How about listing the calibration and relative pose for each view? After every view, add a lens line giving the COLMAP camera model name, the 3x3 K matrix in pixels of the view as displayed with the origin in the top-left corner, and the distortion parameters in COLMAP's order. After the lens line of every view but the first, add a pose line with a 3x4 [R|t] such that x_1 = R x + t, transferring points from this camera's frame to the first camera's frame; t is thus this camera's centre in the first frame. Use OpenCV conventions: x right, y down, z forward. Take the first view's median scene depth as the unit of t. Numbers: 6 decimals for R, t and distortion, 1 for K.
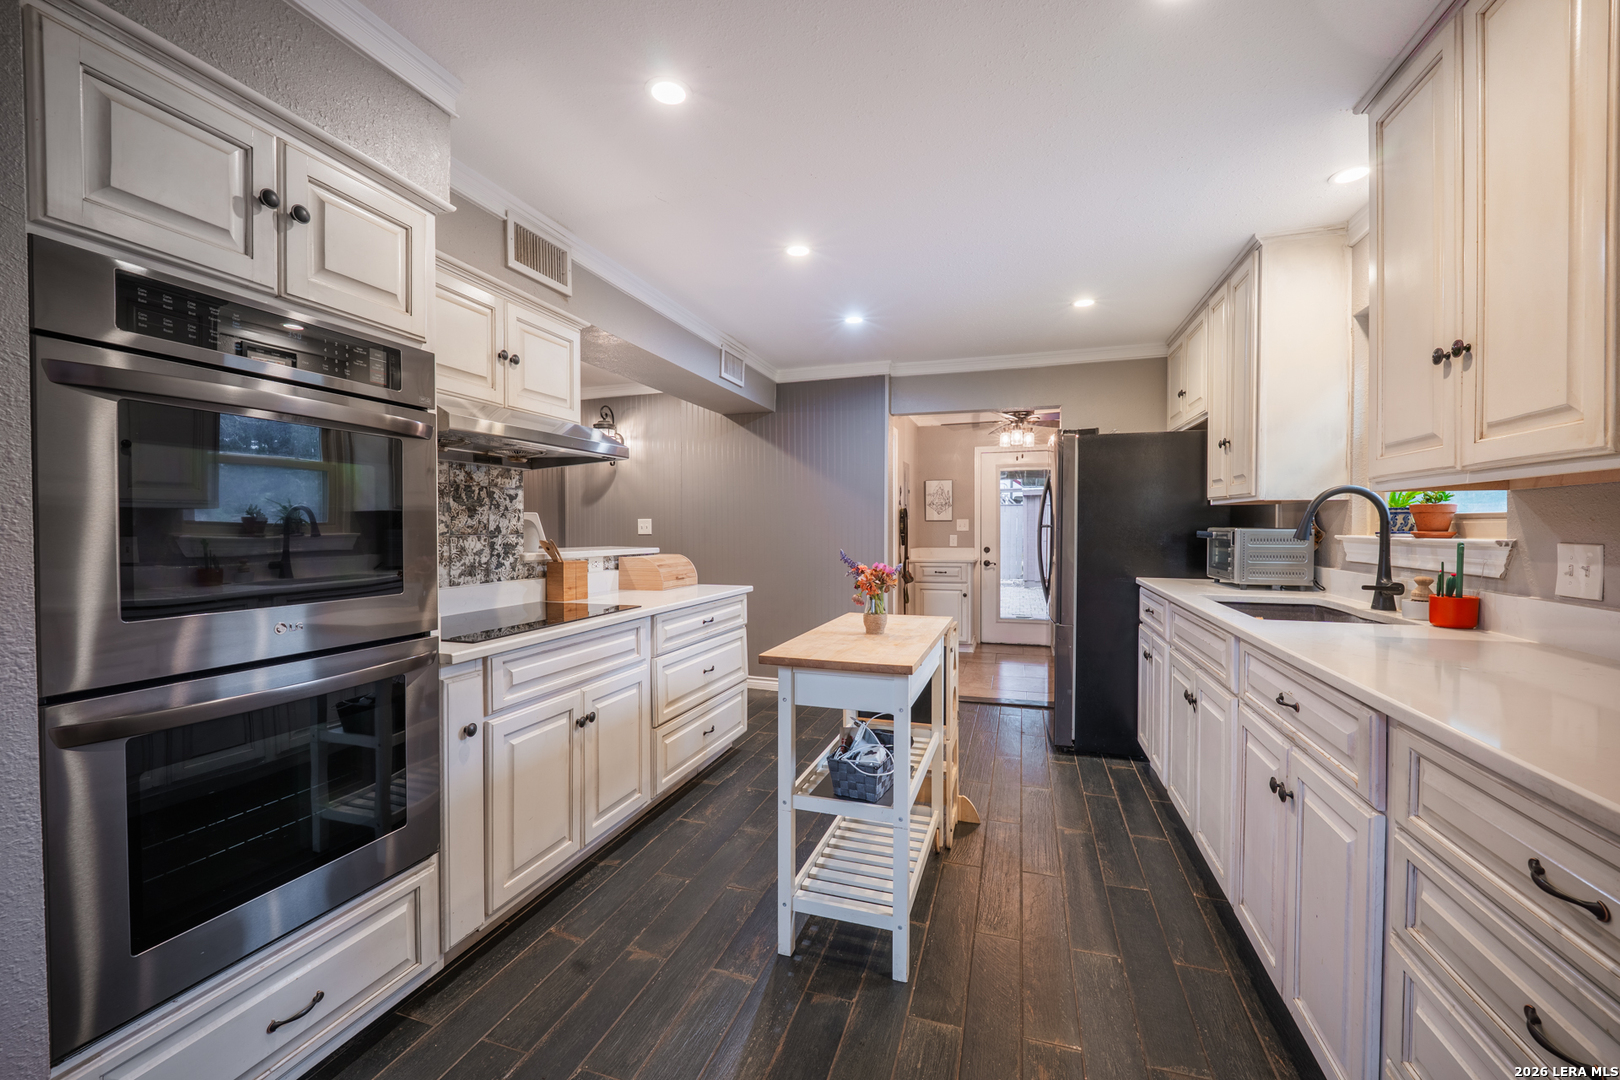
lens RADIAL K [[662.5, 0, 807.0], [0, 662.5, 536.8], [0, 0, 1]] dist [-0.011710, -0.000143]
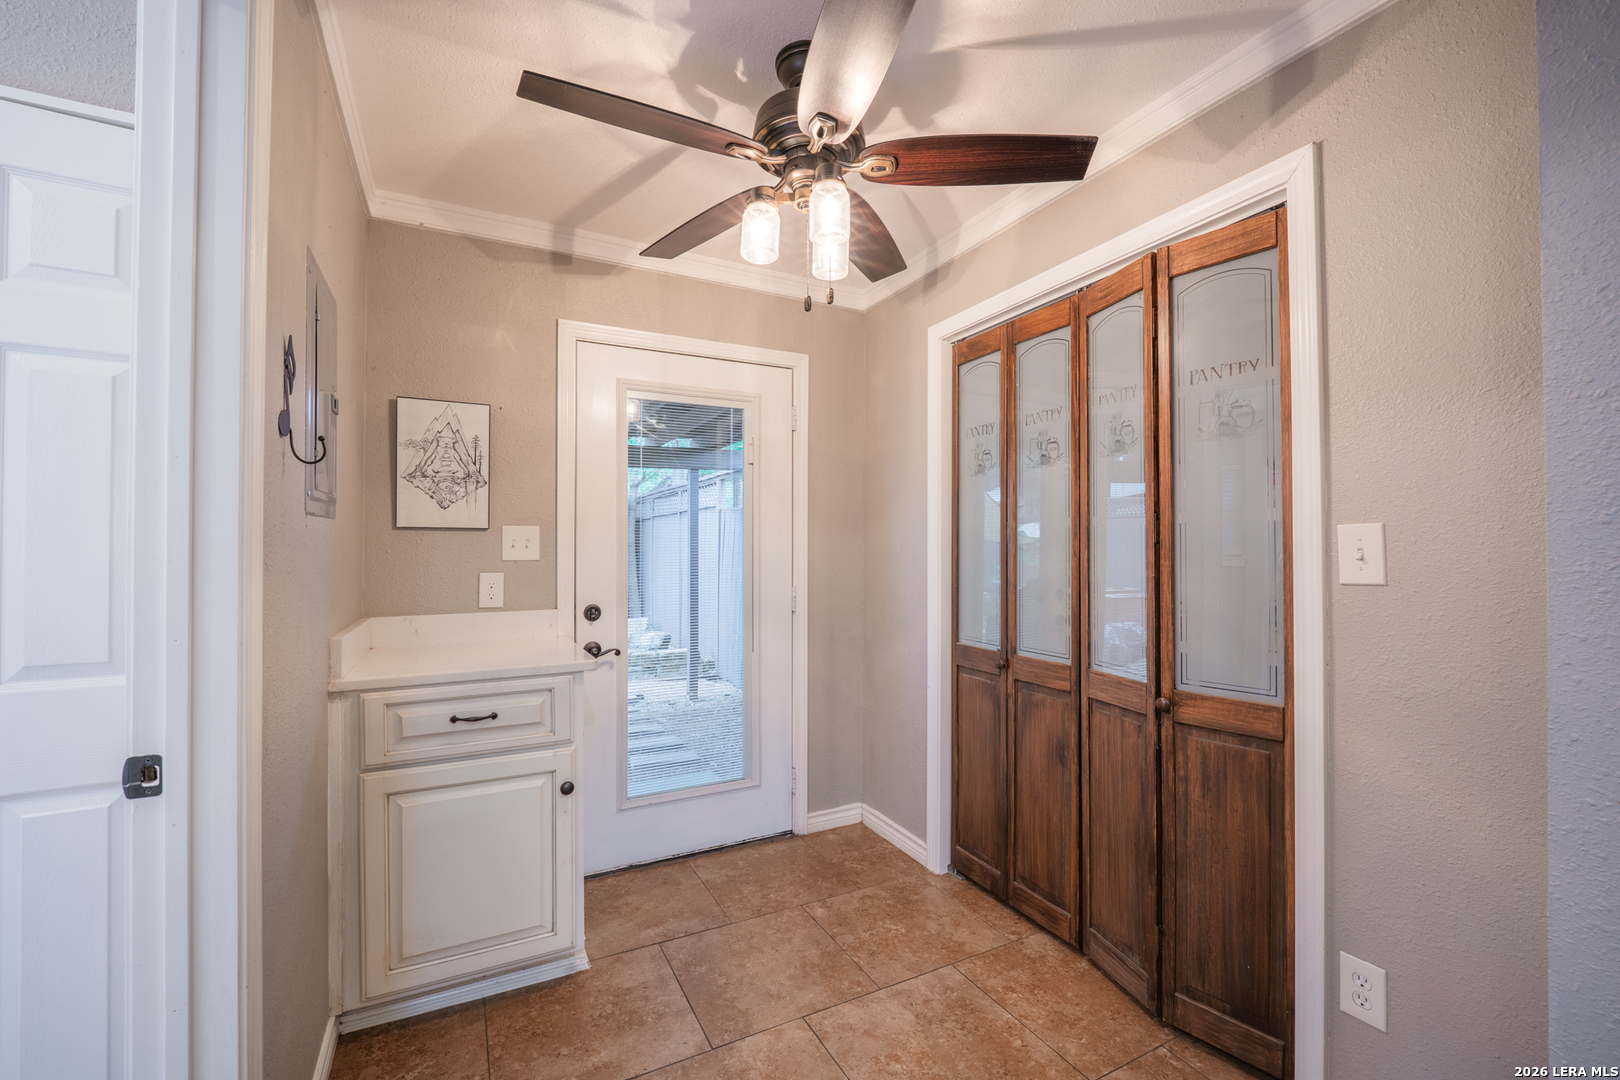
lens RADIAL K [[662.5, 0, 807.5], [0, 662.5, 539.4], [0, 0, 1]] dist [-0.011710, -0.000143]
pose [[0.700672, 0.009720, 0.713417, 0.091606], [0.007238, 0.999759, -0.020729, -0.011015], [-0.713447, 0.019688, 0.700433, 0.623985]]
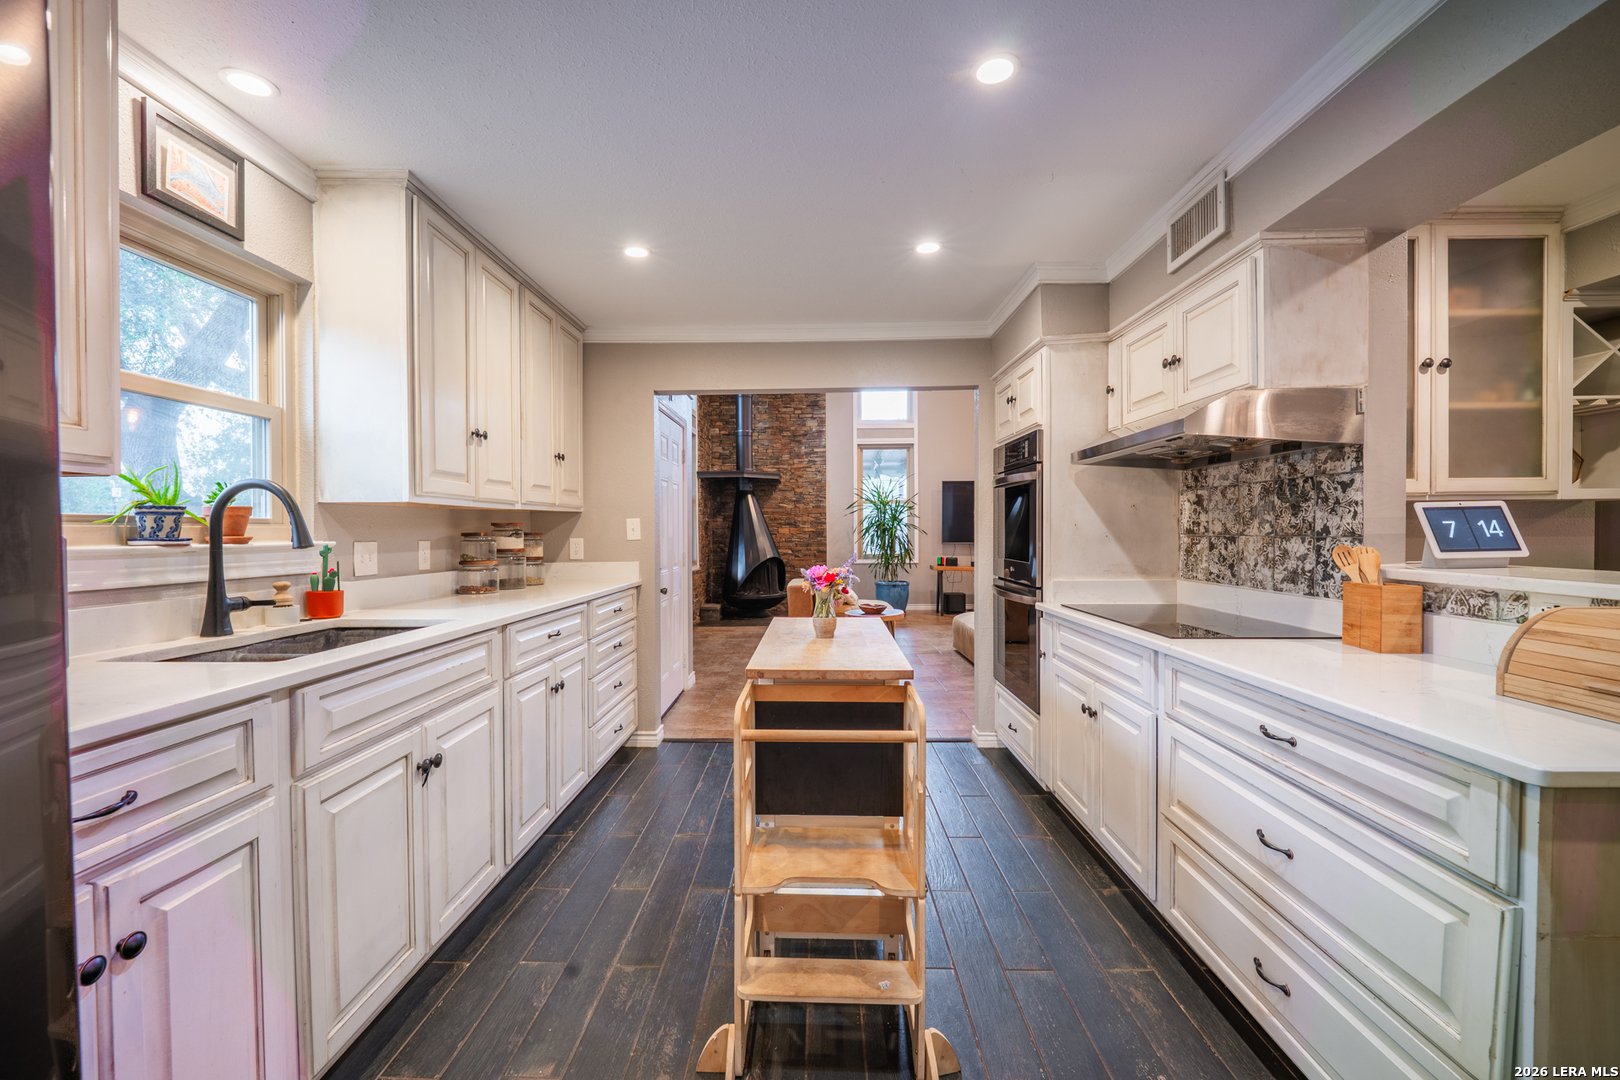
lens RADIAL K [[662.5, 0, 802.3], [0, 662.5, 541.3], [0, 0, 1]] dist [-0.011710, -0.000143]
pose [[-0.957831, 0.010354, -0.287145, 0.350743], [0.001427, 0.999510, 0.031281, -0.023594], [0.287328, 0.029553, -0.957376, 1.632357]]
